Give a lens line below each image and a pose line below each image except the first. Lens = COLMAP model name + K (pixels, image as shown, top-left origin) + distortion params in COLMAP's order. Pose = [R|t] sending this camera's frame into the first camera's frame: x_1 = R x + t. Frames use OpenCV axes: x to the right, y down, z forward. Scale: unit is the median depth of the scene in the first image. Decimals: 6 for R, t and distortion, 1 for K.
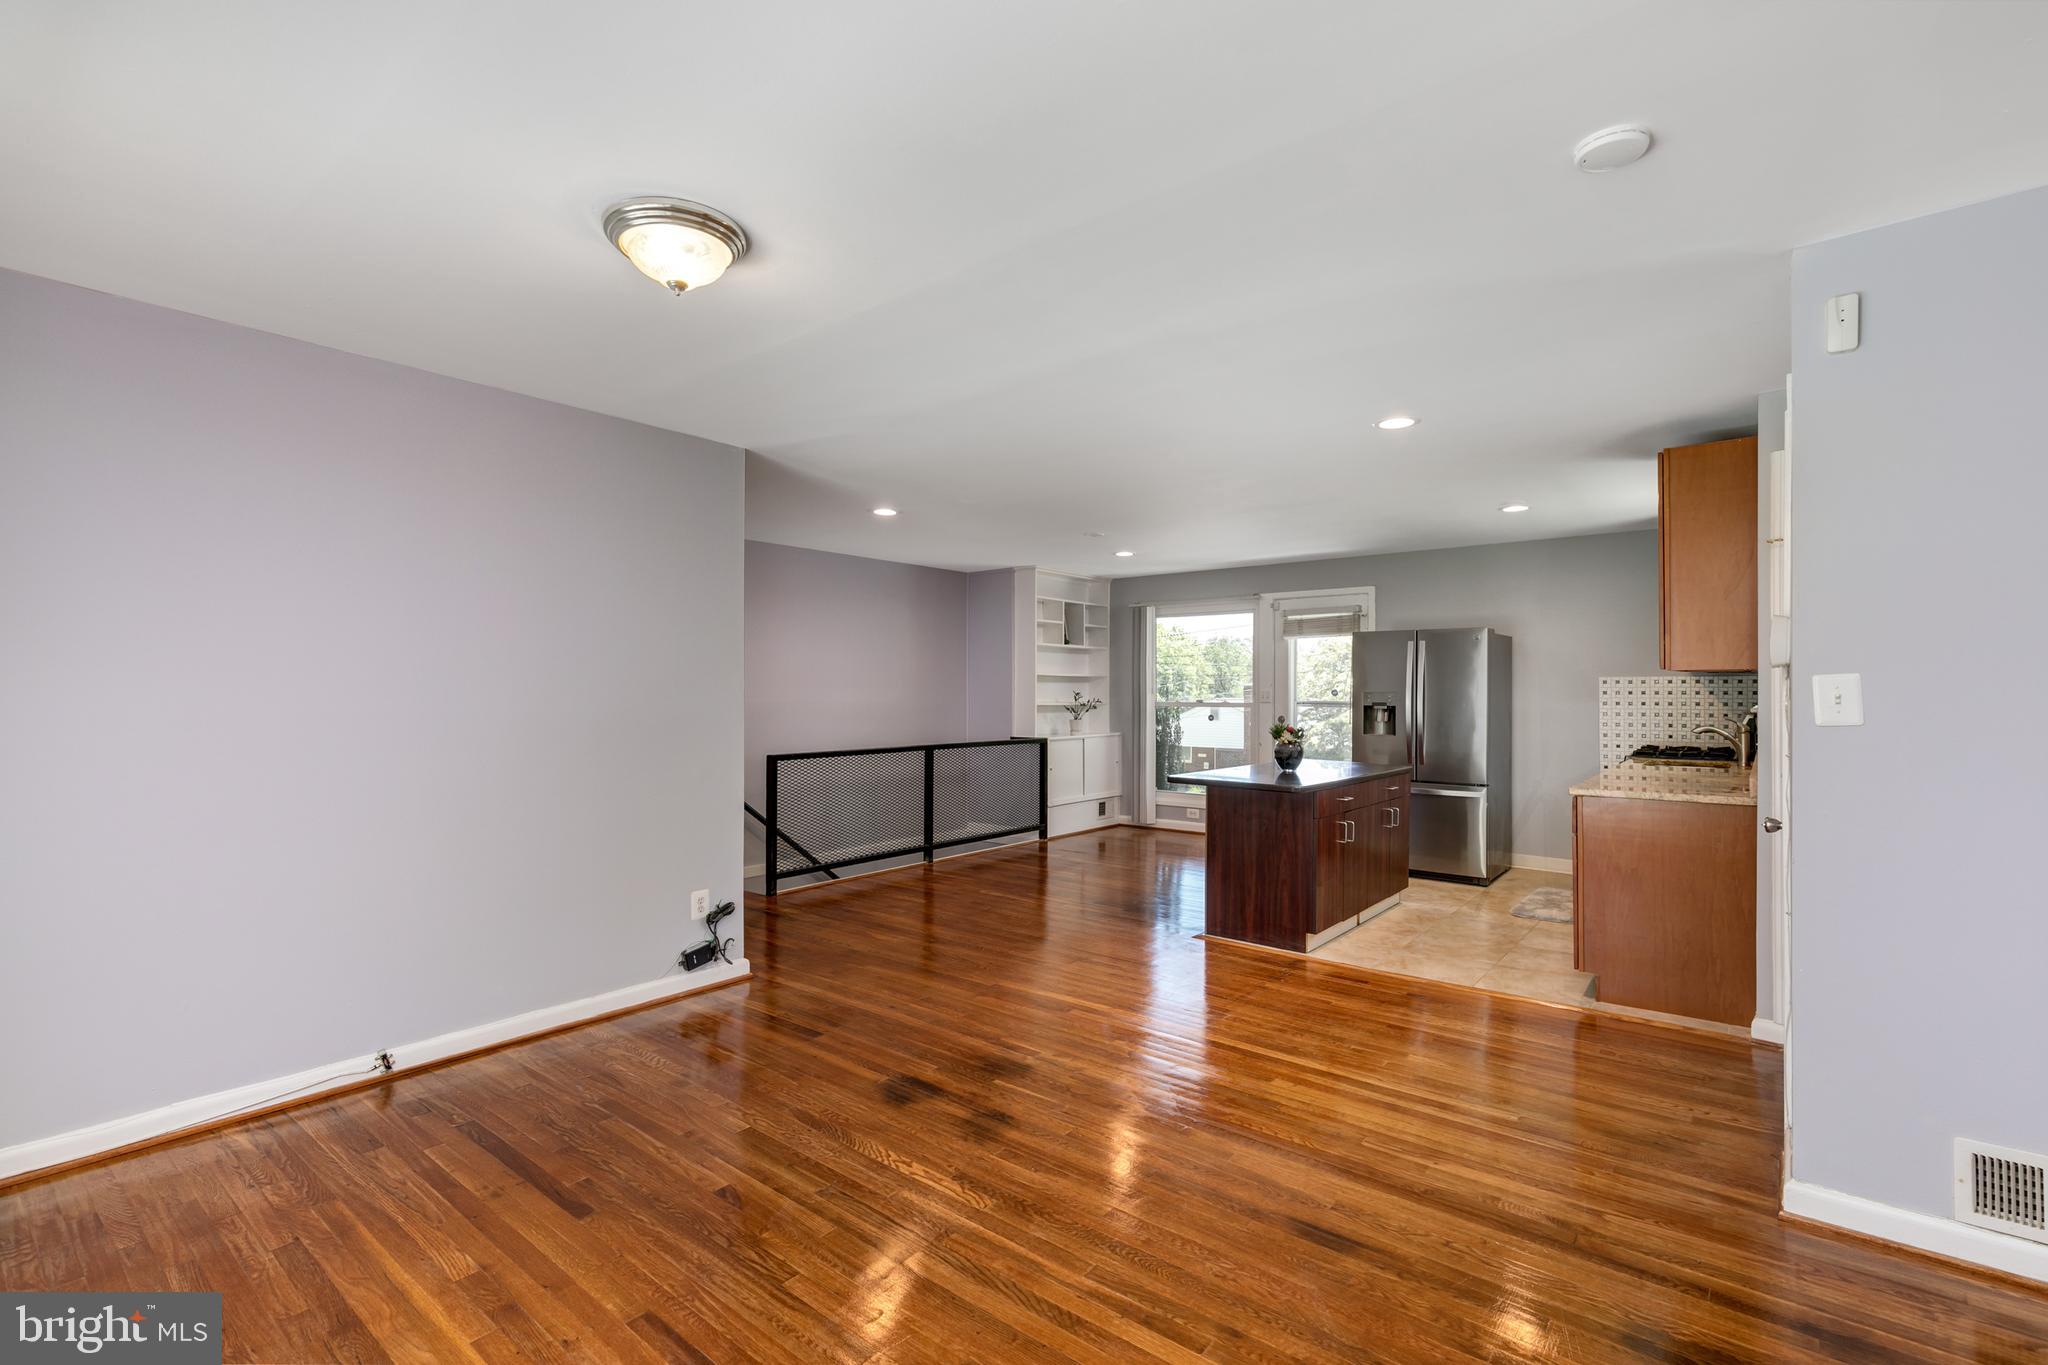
lens RADIAL K [[924.2, 0, 1017.3], [0, 924.2, 687.2], [0, 0, 1]] dist [0.008688, -0.001854]
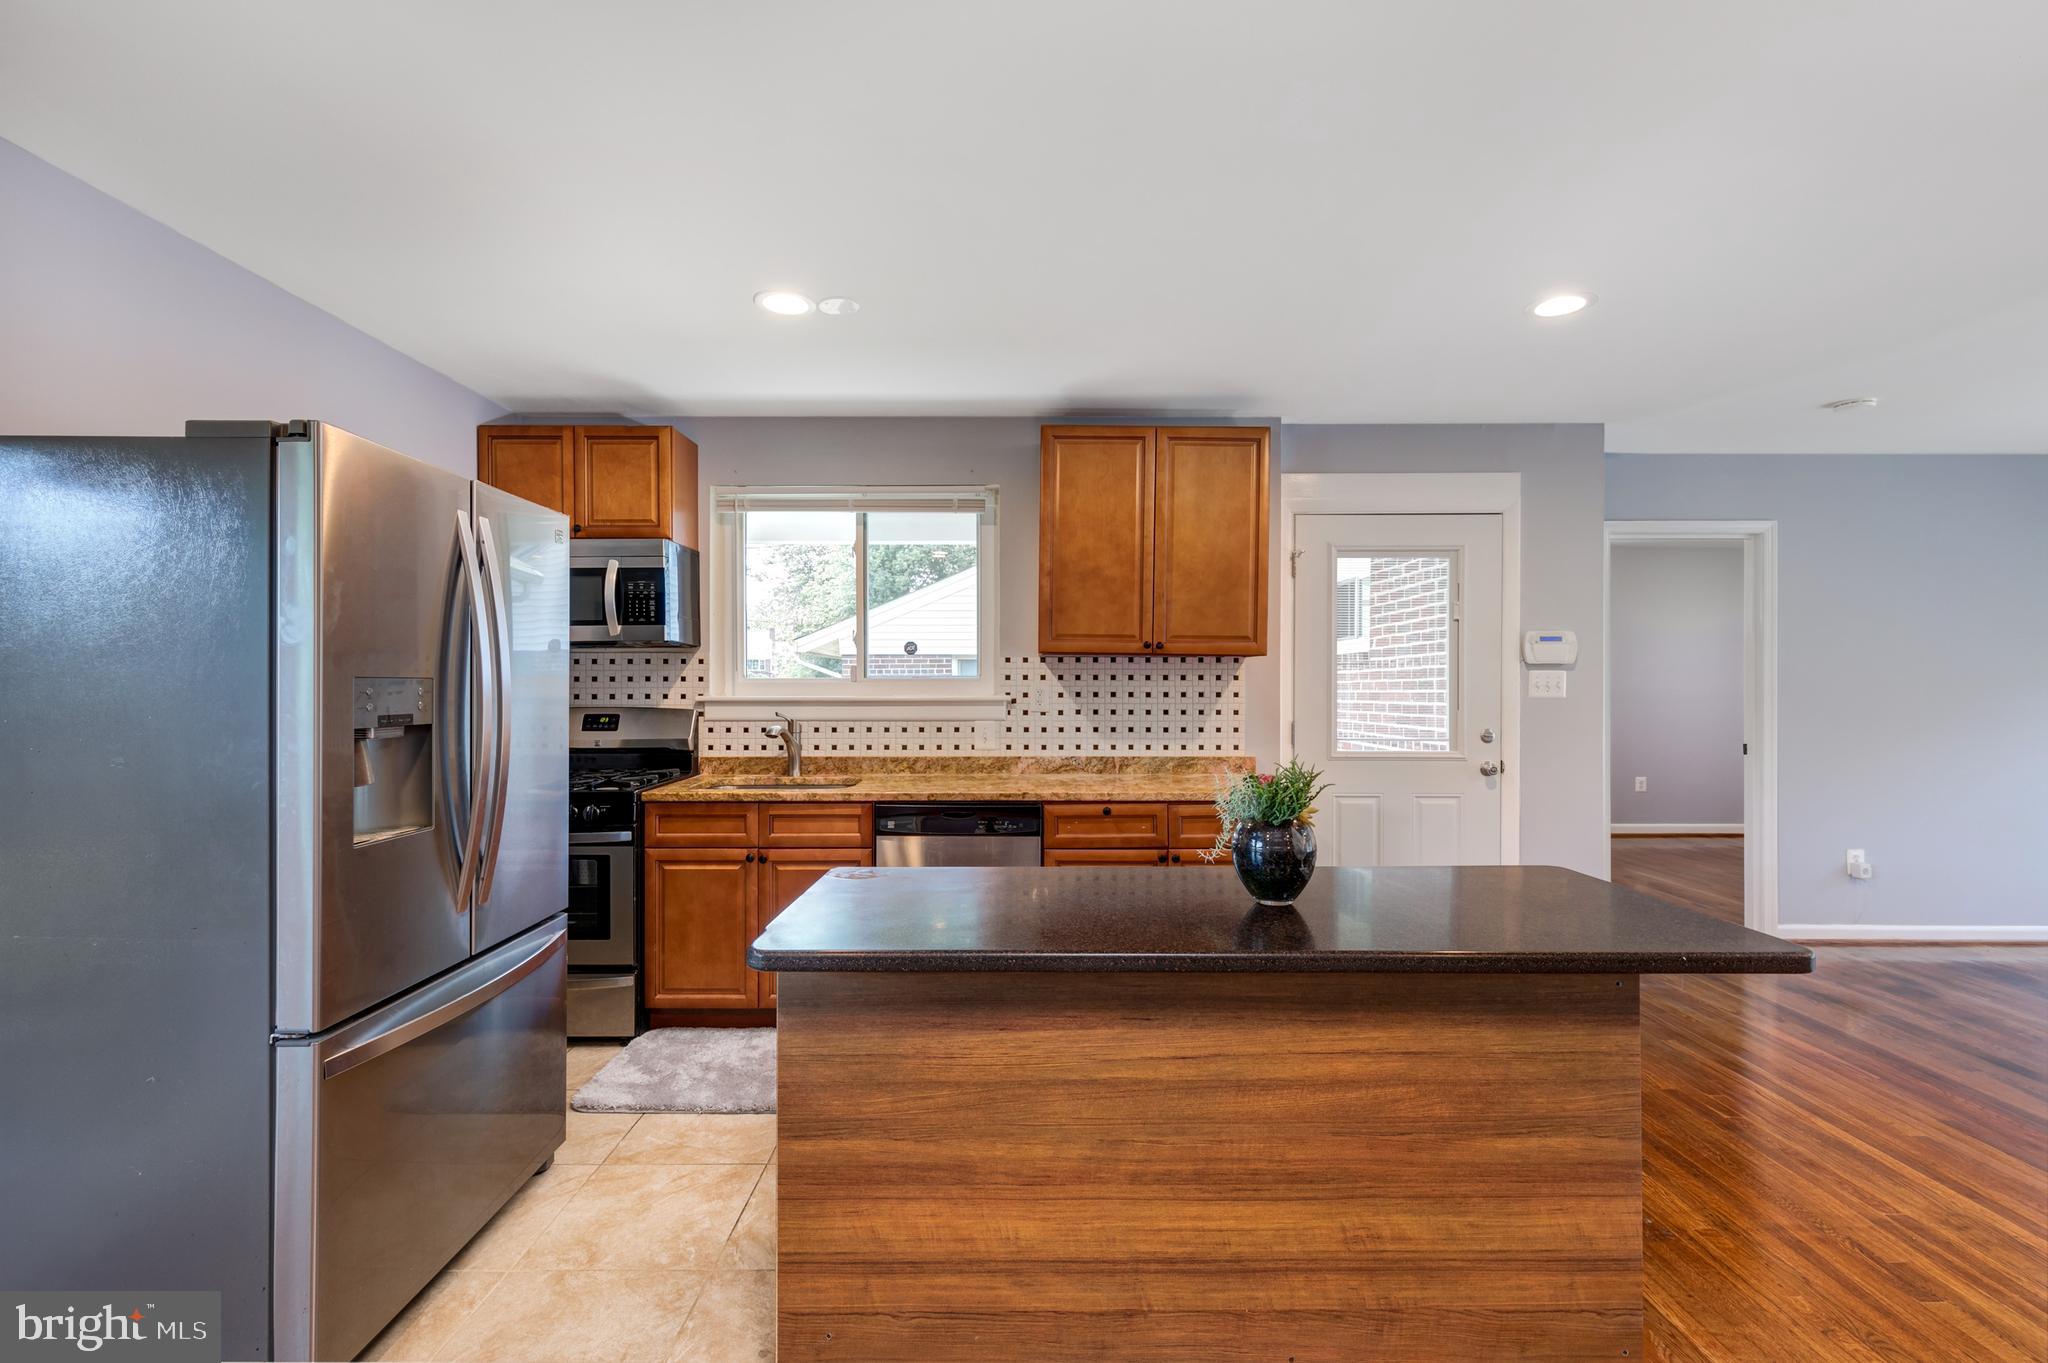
lens RADIAL K [[924.2, 0, 1014.8], [0, 924.2, 678.5], [0, 0, 1]] dist [0.008688, -0.001854]
pose [[-0.635308, -0.001236, 0.772258, 0.077584], [-0.004418, 0.999988, -0.002033, 0.006069], [-0.772246, -0.004703, -0.635306, 1.185436]]
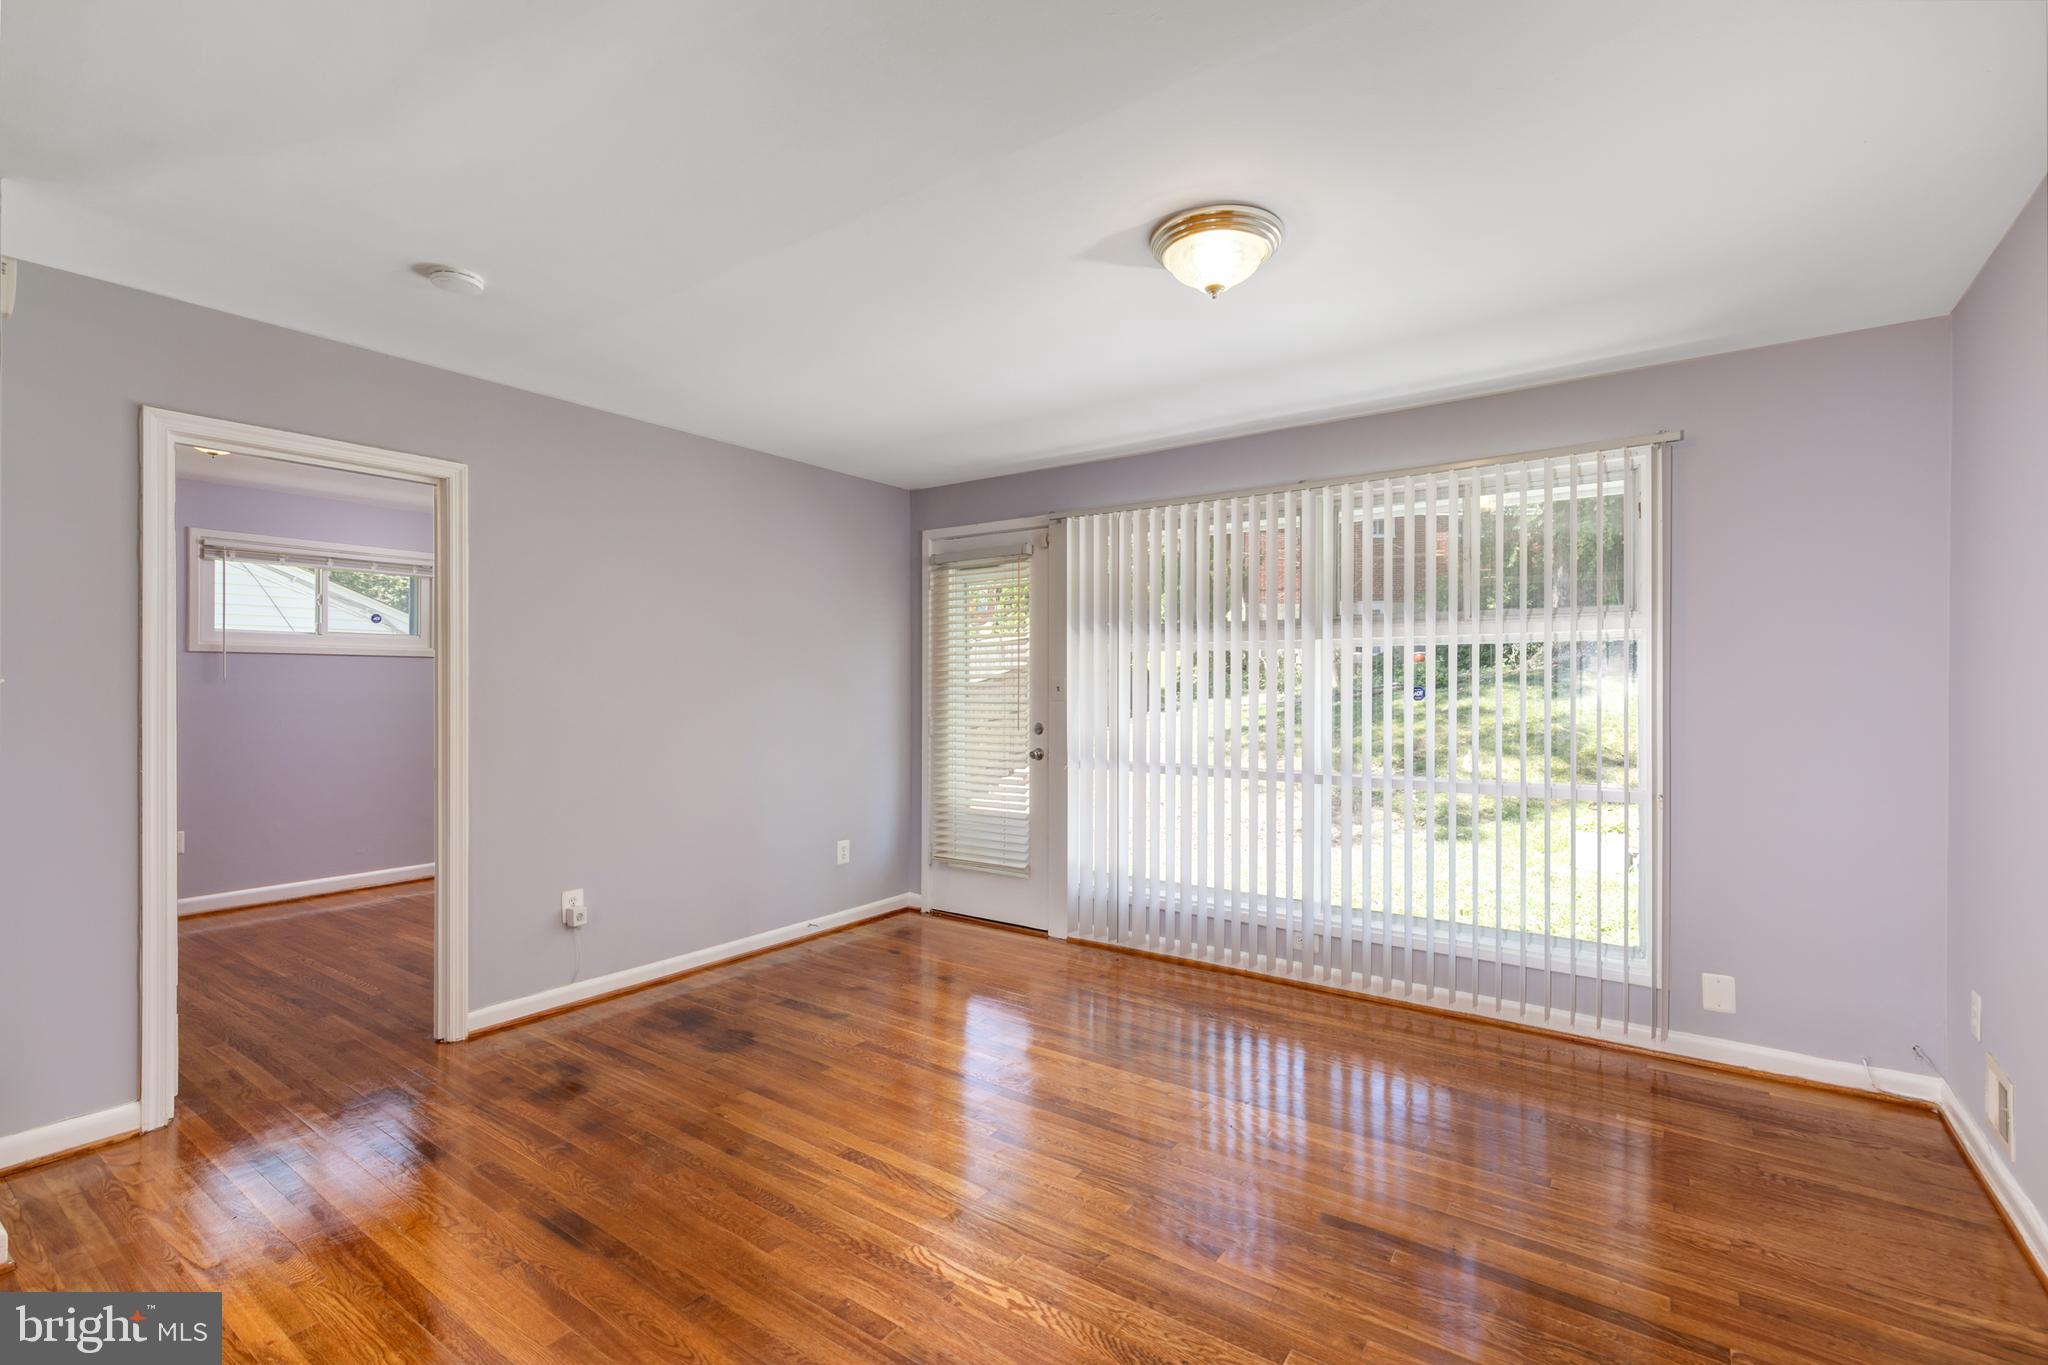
lens RADIAL K [[924.2, 0, 1017.3], [0, 924.2, 676.0], [0, 0, 1]] dist [0.008688, -0.001854]
pose [[-0.997854, -0.004431, -0.065332, -0.030861], [-0.003723, 0.999933, -0.010957, 0.004724], [0.065376, -0.010690, -0.997803, 0.787130]]
